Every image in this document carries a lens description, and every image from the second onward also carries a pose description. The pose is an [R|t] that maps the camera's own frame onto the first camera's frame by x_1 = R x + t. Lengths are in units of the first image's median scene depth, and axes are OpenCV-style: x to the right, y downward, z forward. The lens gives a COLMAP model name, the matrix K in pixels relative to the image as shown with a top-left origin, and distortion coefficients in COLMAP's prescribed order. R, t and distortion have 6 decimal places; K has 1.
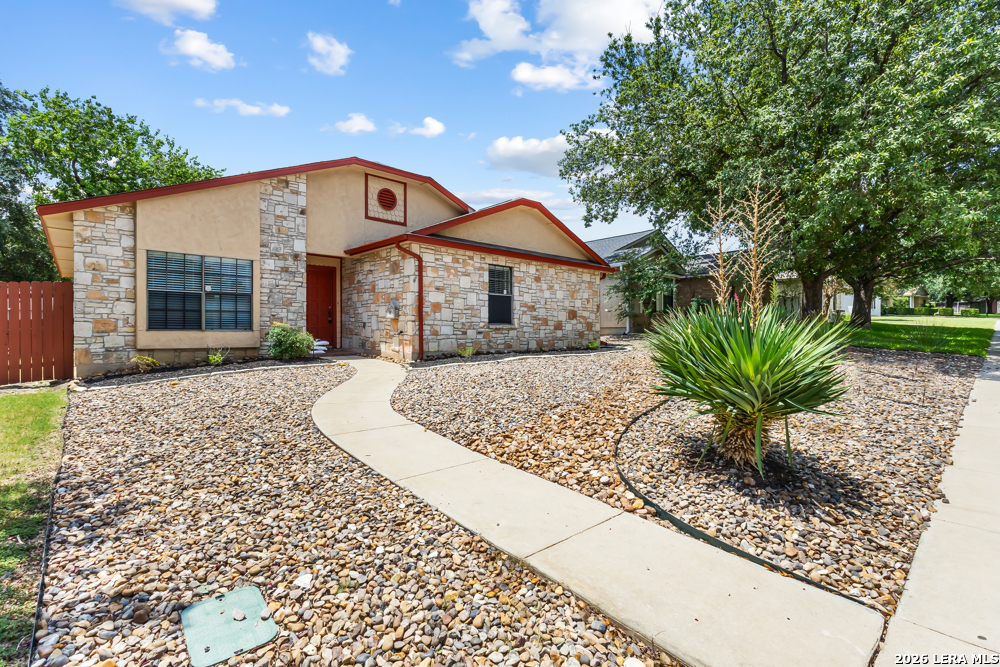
lens RADIAL K [[469.3, 0, 501.5], [0, 469.3, 327.8], [0, 0, 1]] dist [0.000984, 0.002828]
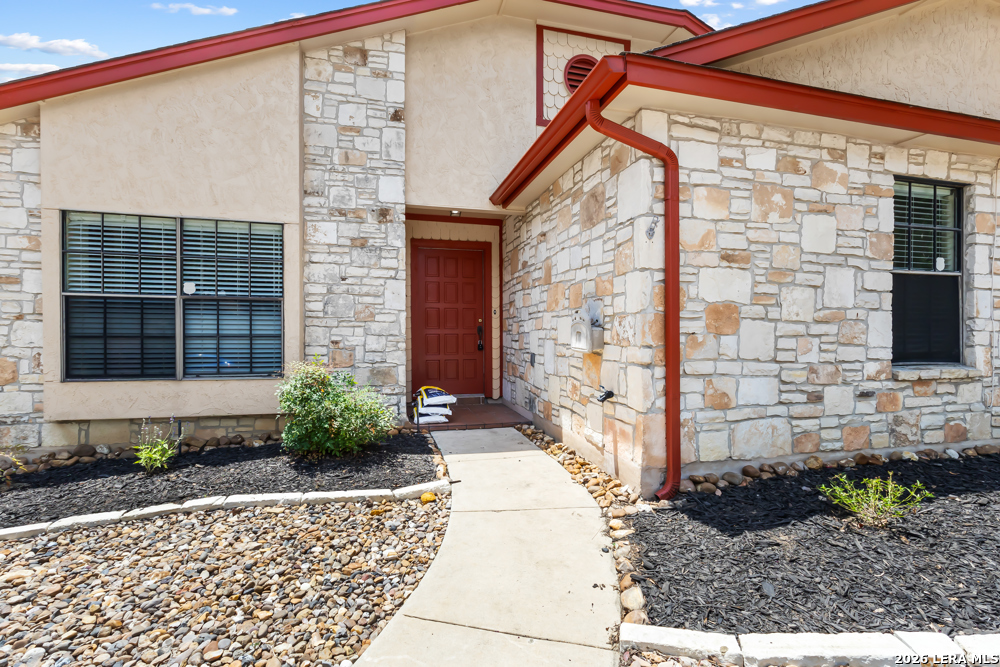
lens RADIAL K [[469.3, 0, 494.6], [0, 469.3, 339.8], [0, 0, 1]] dist [0.000984, 0.002828]
pose [[0.880664, 0.002481, -0.473736, -0.122035], [0.003112, 0.999934, 0.011022, -0.032258], [0.473732, -0.011181, 0.880598, 0.639213]]
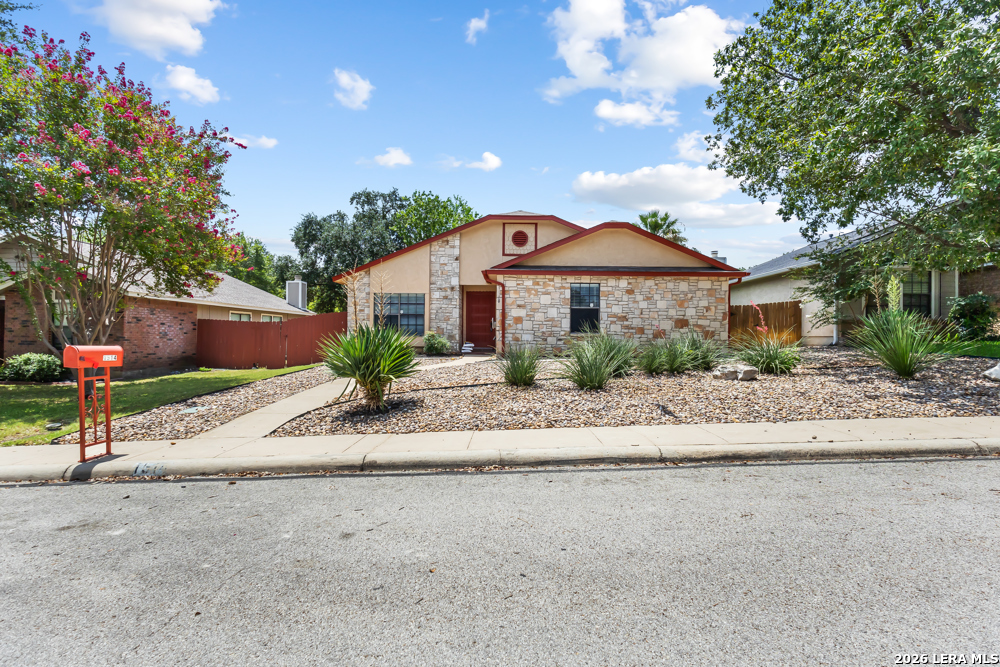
lens RADIAL K [[469.3, 0, 494.8], [0, 469.3, 333.9], [0, 0, 1]] dist [0.000984, 0.002828]
pose [[0.718973, 0.005861, -0.695014, 0.726239], [-0.005074, 0.999982, 0.003184, -0.007925], [0.695020, 0.001237, 0.718989, -0.009750]]
